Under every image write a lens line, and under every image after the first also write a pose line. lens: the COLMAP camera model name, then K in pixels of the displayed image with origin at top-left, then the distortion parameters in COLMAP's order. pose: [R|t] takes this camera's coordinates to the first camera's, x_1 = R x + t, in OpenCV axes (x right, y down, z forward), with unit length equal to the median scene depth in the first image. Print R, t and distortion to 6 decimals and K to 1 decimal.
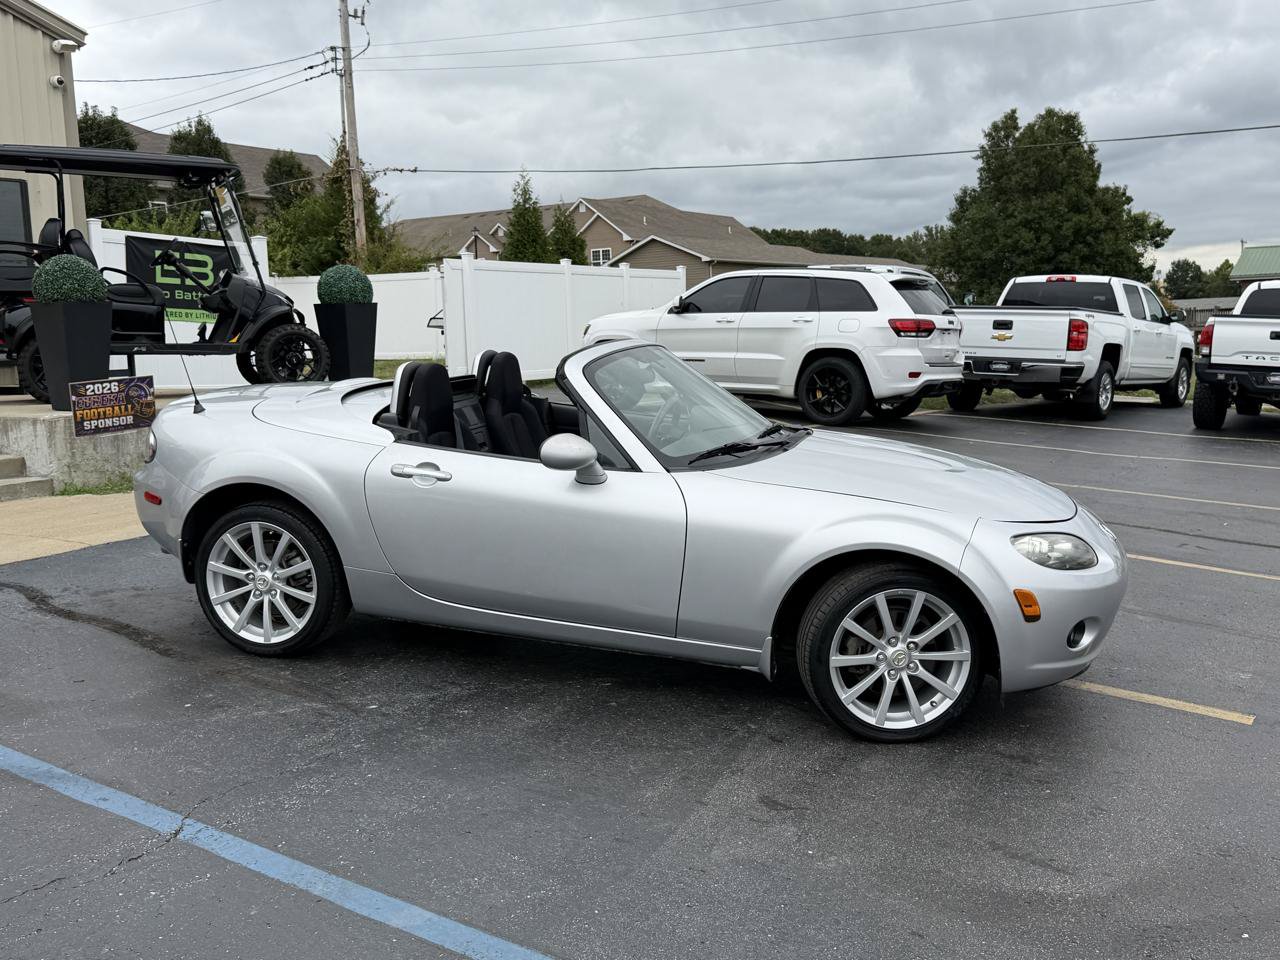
lens RADIAL K [[1243.6, 0, 633.6], [0, 1243.6, 511.2], [0, 0, 1]] dist [0.150339, -0.307780]
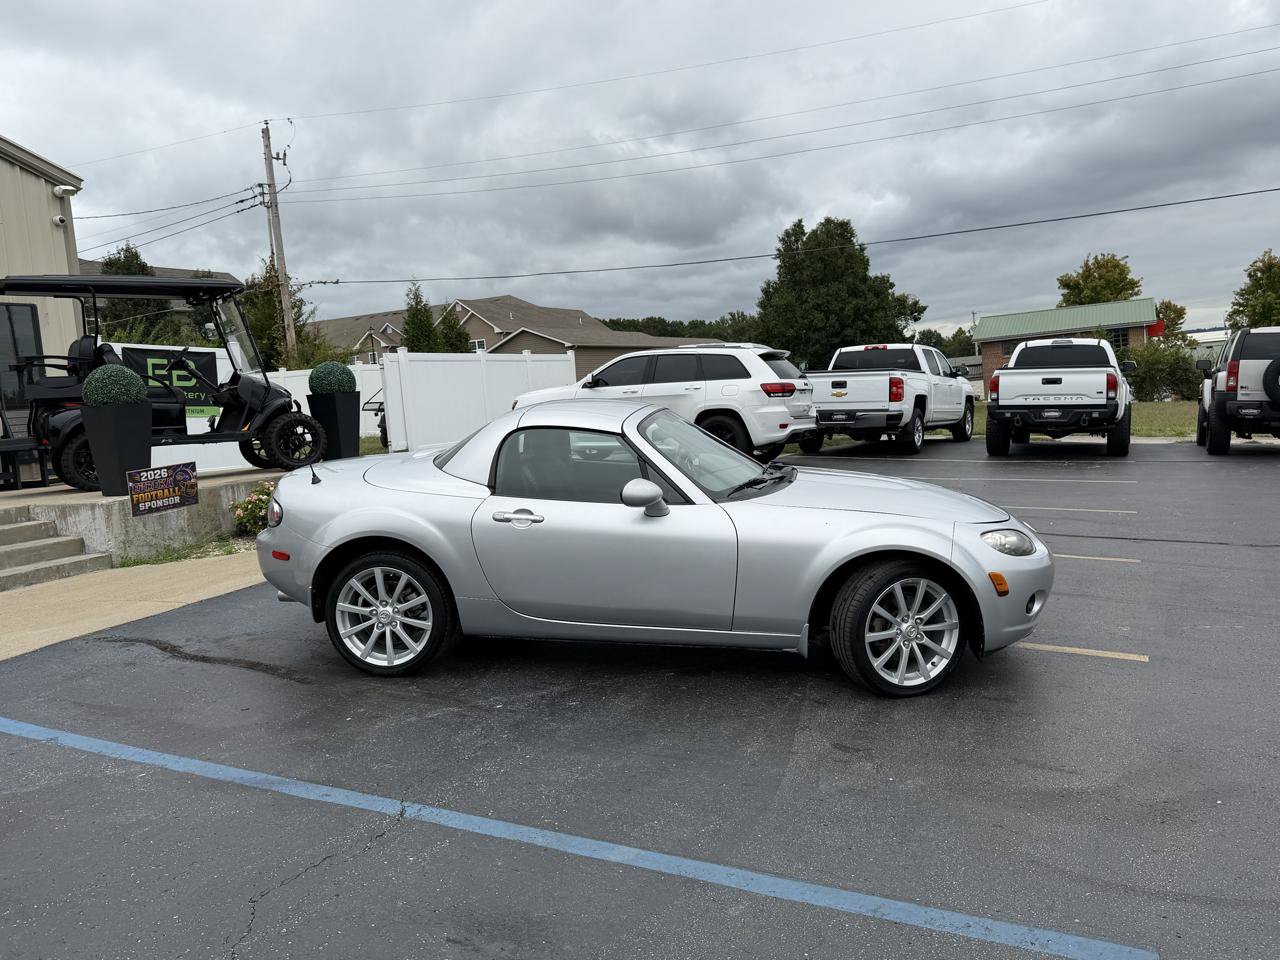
lens RADIAL K [[1031.6, 0, 643.0], [0, 1031.6, 490.3], [0, 0, 1]] dist [0.117767, -0.202518]
pose [[0.989286, -0.064905, 0.130767, -0.093933], [0.072471, 0.995911, -0.053946, 0.003779], [-0.126731, 0.062845, 0.989944, -0.028044]]
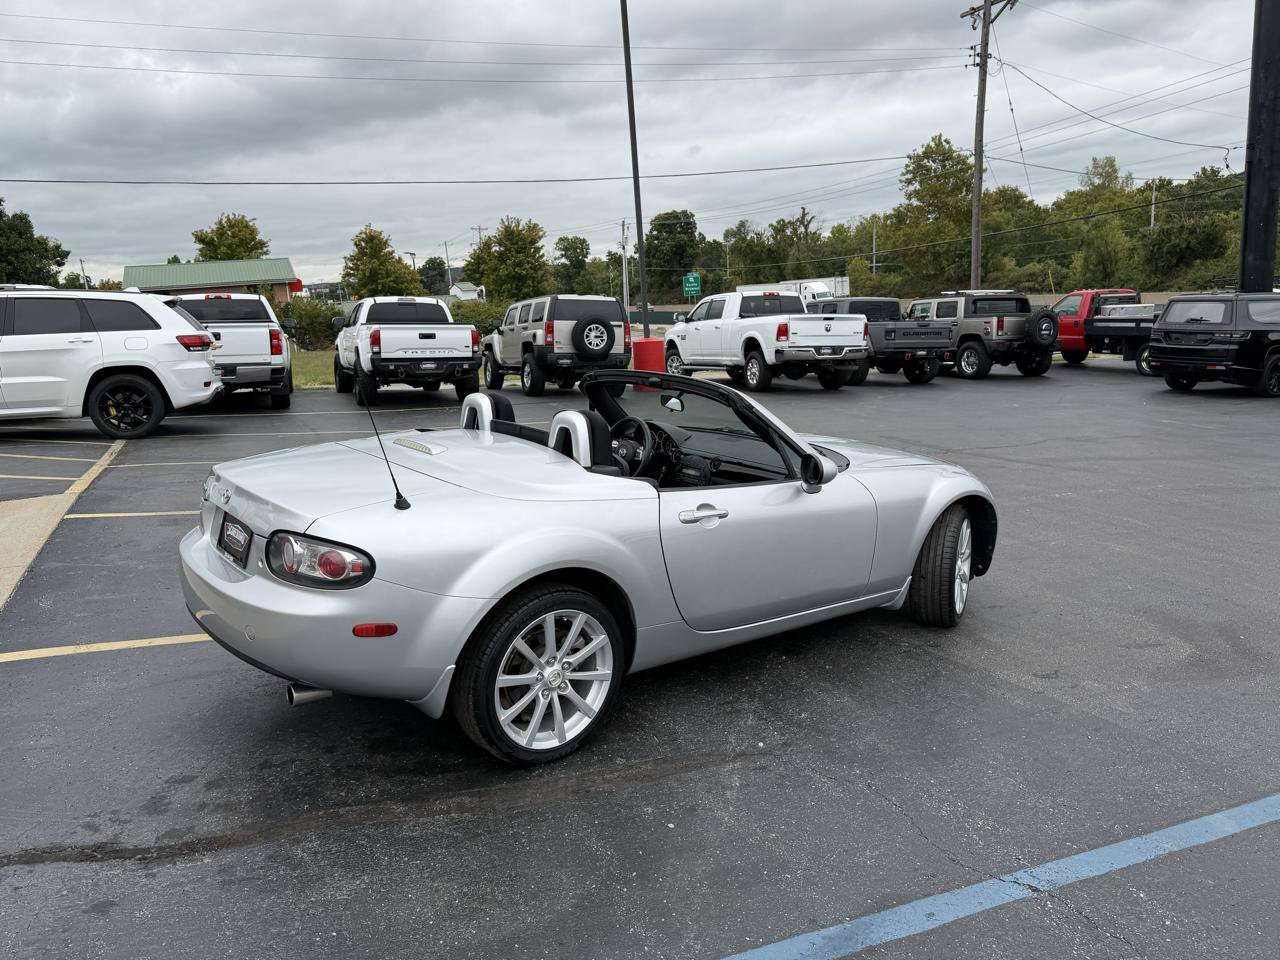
lens RADIAL K [[932.8, 0, 645.0], [0, 932.8, 495.5], [0, 0, 1]] dist [0.079335, -0.117612]
pose [[0.554259, -0.187145, 0.811033, -0.423744], [0.159752, 0.980198, 0.117006, -0.074780], [-0.816870, 0.064712, 0.573180, 0.312296]]
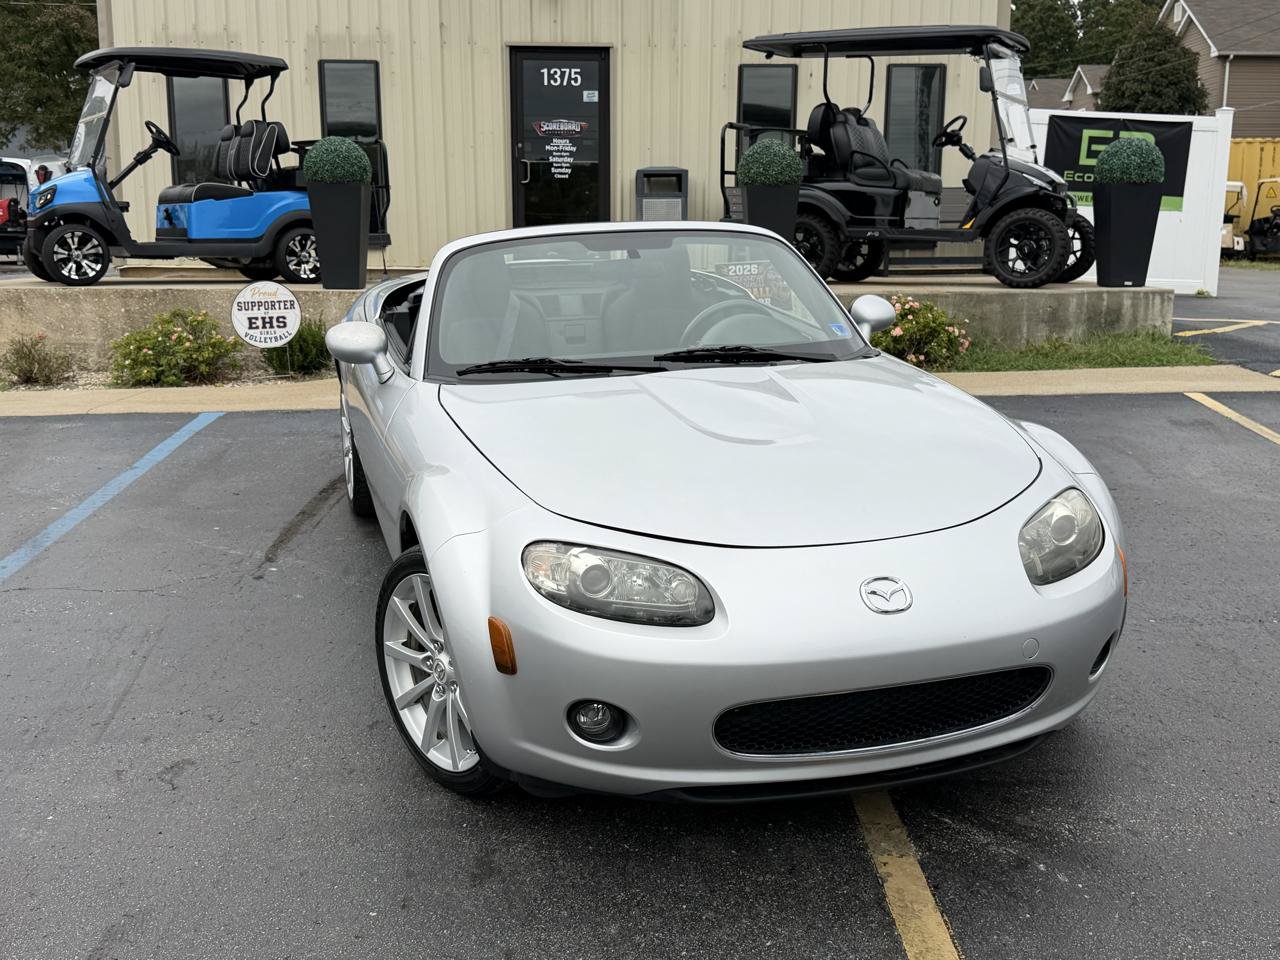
lens RADIAL K [[1243.6, 0, 633.6], [0, 1243.6, 511.2], [0, 0, 1]] dist [0.150339, -0.307780]
pose [[0.562899, 0.203701, -0.801031, 0.395441], [-0.136218, 0.978766, 0.153175, -0.046419], [0.815223, 0.022892, 0.578694, 0.320147]]
